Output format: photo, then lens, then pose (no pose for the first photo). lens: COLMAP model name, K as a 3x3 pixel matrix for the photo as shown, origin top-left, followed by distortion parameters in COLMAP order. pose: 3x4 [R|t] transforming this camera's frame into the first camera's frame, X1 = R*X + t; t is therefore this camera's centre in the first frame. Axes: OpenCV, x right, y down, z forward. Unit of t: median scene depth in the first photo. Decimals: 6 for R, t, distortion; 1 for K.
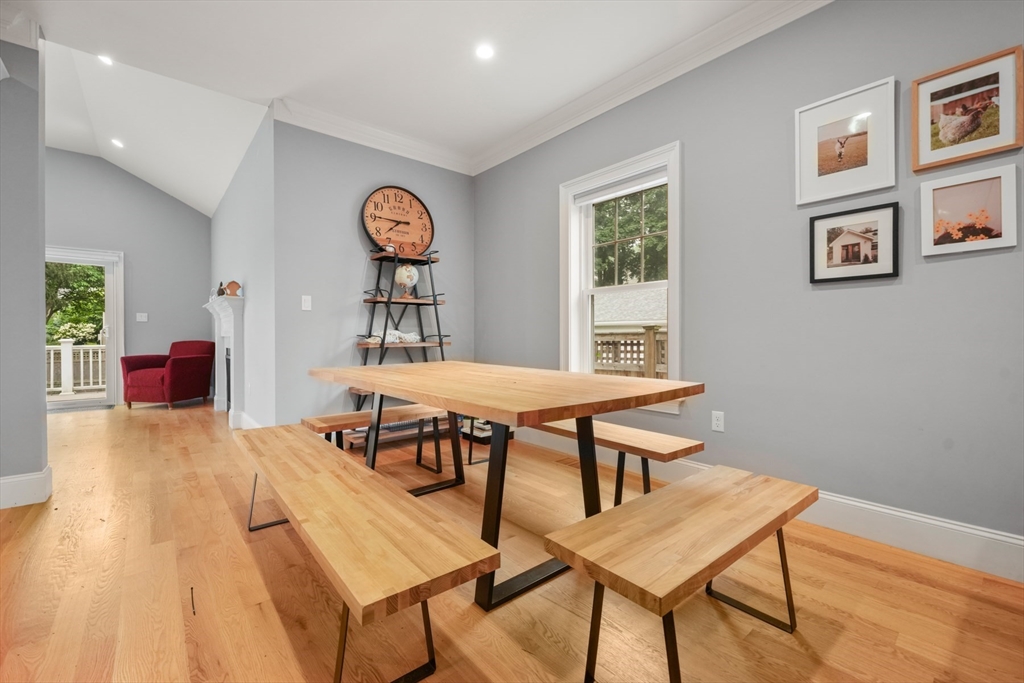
lens RADIAL K [[419.5, 0, 508.0], [0, 419.5, 338.9], [0, 0, 1]] dist [0.000400, 0.001276]
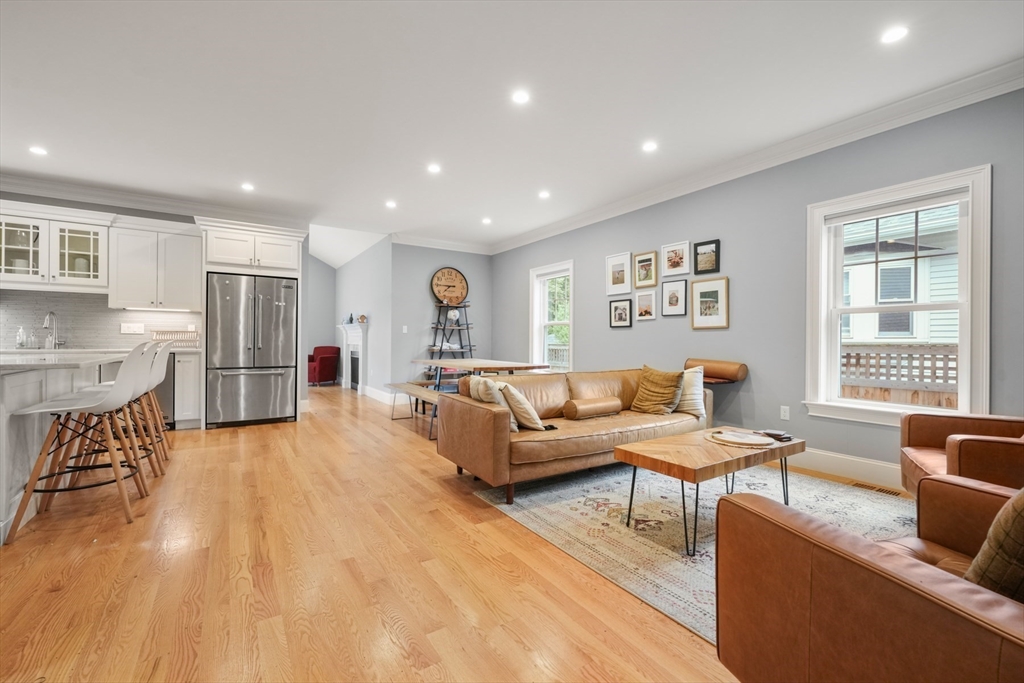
lens RADIAL K [[419.5, 0, 512.5], [0, 419.5, 343.2], [0, 0, 1]] dist [0.000400, 0.001276]
pose [[0.993252, 0.008051, -0.115698, 0.266451], [-0.008218, 0.999966, -0.000966, -0.020232], [0.115686, 0.001910, 0.993284, -0.930684]]
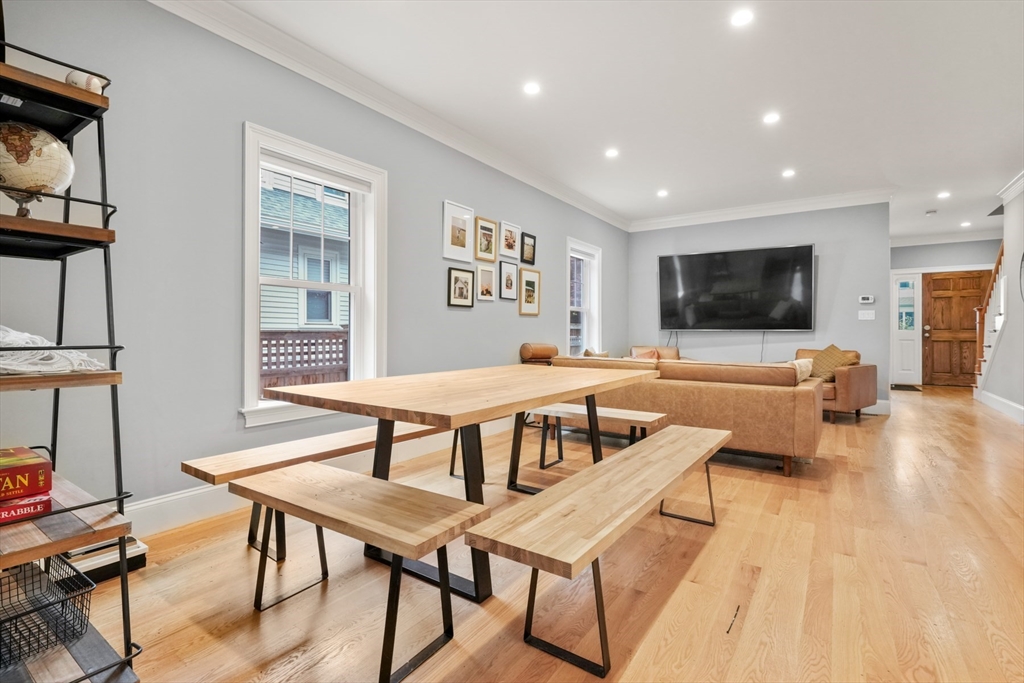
lens RADIAL K [[461.5, 0, 524.6], [0, 461.5, 327.0], [0, 0, 1]] dist [0.019603, 0.000145]
pose [[-0.262227, 0.014732, 0.964894, -0.699829], [0.012216, 0.999854, -0.011946, -0.013907], [-0.964929, 0.008655, -0.262368, 0.730084]]
